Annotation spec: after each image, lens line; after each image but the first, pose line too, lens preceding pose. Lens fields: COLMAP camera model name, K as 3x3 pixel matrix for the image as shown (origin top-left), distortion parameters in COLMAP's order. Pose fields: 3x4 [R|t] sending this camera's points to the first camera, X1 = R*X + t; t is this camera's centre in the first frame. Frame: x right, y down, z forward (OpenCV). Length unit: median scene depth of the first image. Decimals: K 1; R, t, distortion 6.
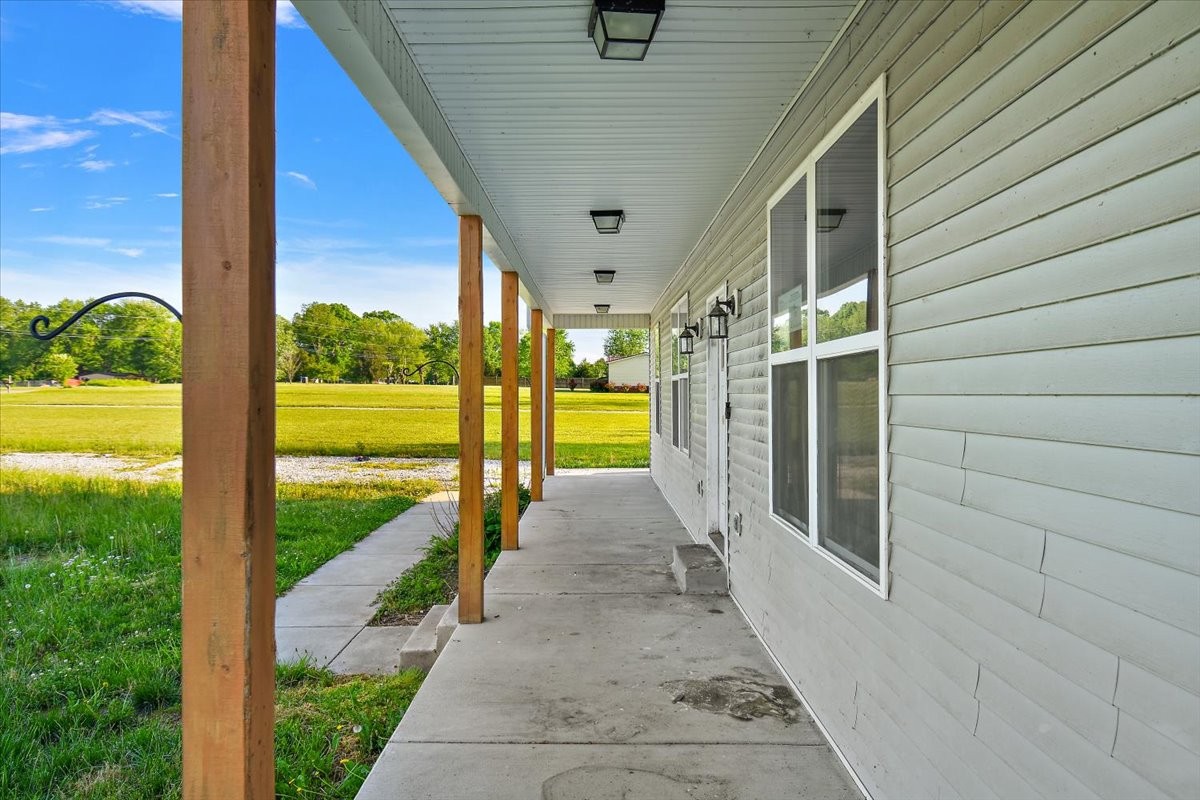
lens RADIAL K [[537.6, 0, 600.0], [0, 537.6, 400.0], [0, 0, 1]] dist [-0.000064, -0.000333]
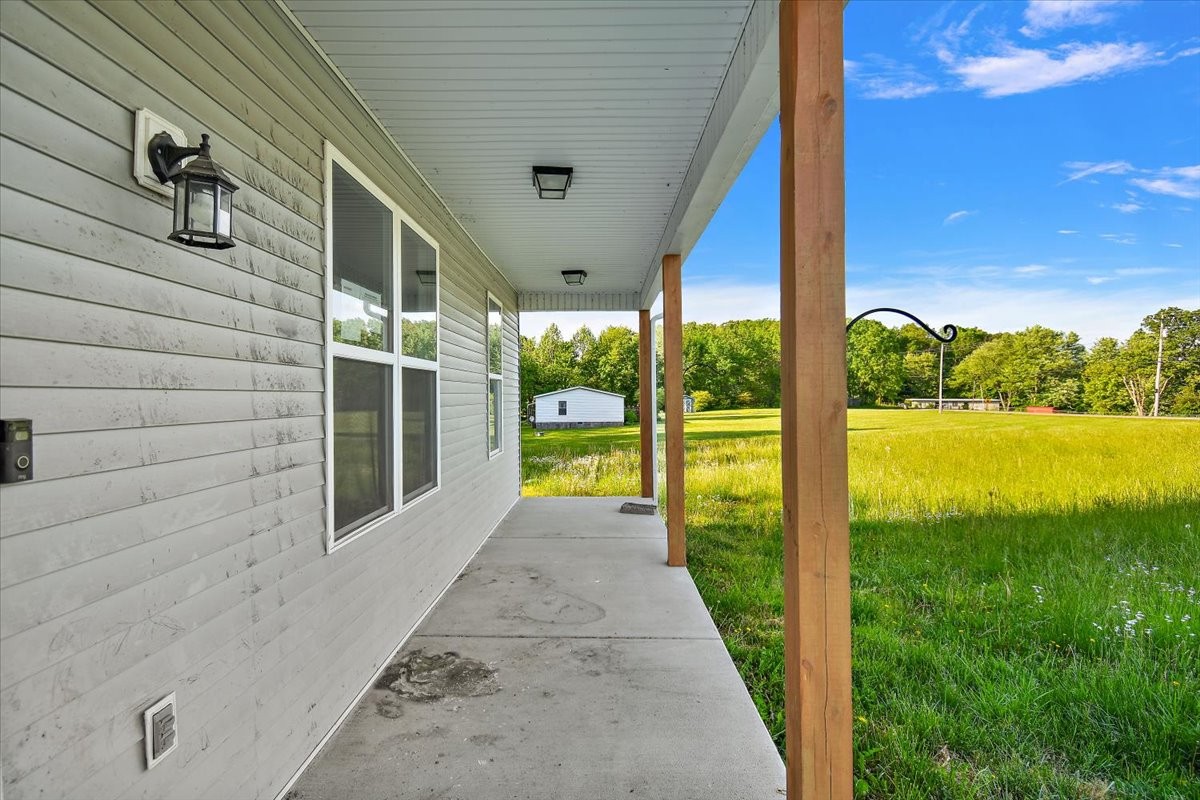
lens RADIAL K [[537.6, 0, 600.0], [0, 537.6, 400.0], [0, 0, 1]] dist [-0.000064, -0.000333]
pose [[-0.999801, 0.008883, 0.017885, -0.098257], [0.009198, 0.999803, 0.017585, -0.010627], [-0.017726, 0.017746, -0.999685, 2.114477]]
